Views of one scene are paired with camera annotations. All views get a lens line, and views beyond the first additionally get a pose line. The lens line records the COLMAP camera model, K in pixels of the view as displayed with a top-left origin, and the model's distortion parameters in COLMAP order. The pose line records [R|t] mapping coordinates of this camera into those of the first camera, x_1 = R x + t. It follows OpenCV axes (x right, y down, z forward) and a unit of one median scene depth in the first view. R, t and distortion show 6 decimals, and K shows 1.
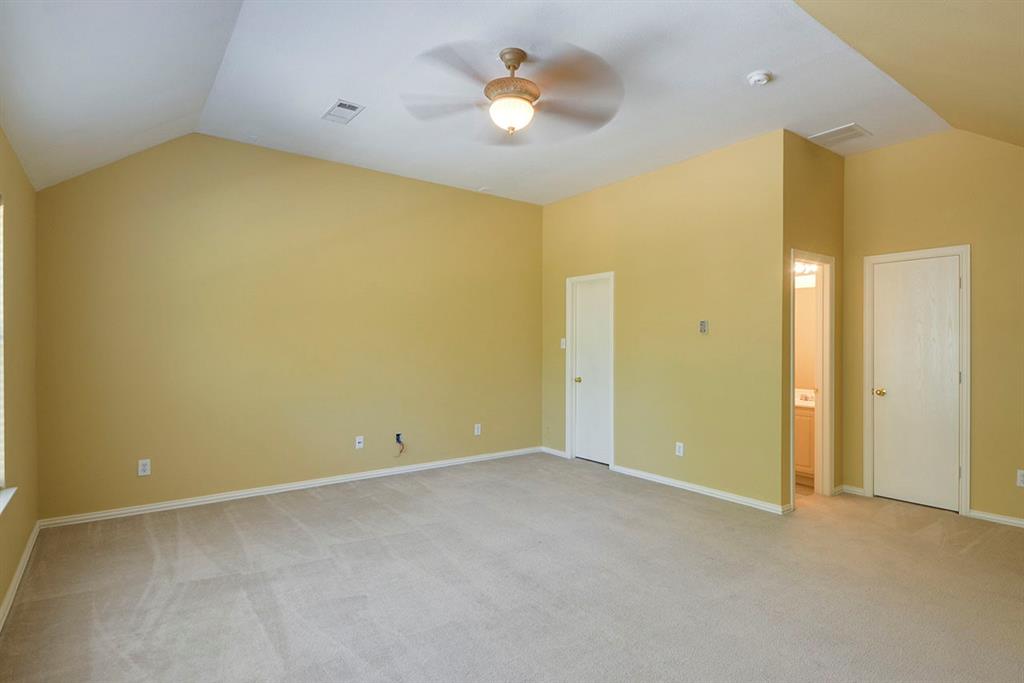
lens RADIAL K [[525.1, 0, 522.8], [0, 525.1, 345.8], [0, 0, 1]] dist [0.018626, -0.016304]
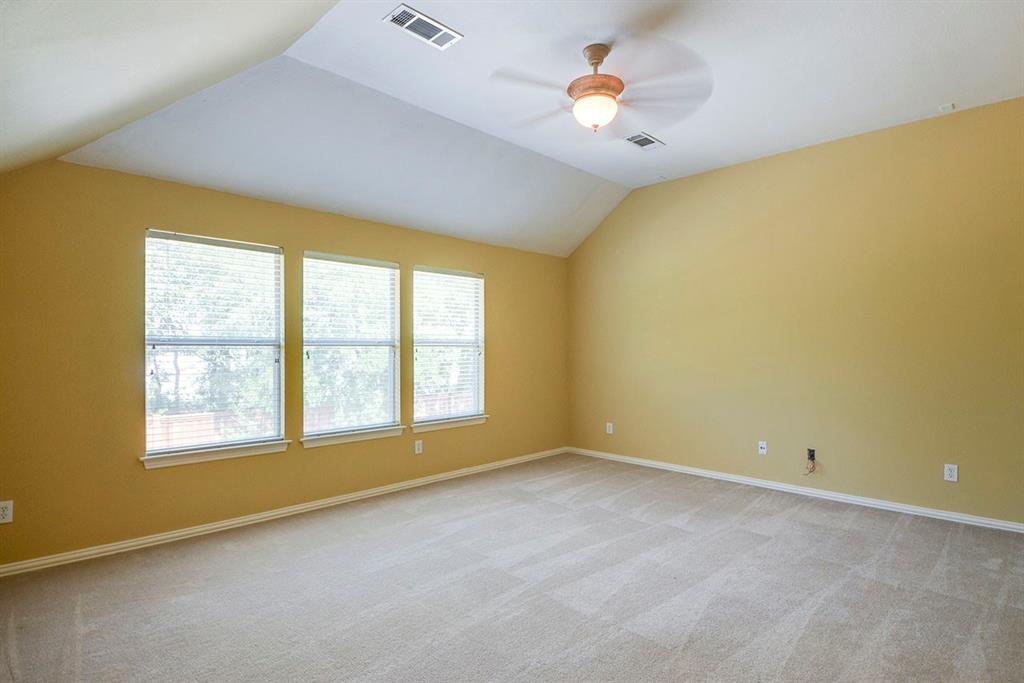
lens RADIAL K [[525.1, 0, 505.5], [0, 525.1, 340.9], [0, 0, 1]] dist [0.018626, -0.016304]
pose [[0.145150, -0.005529, -0.989394, 0.779690], [0.000483, 0.999985, -0.005517, -0.005335], [0.989410, 0.000323, 0.145150, 0.562801]]
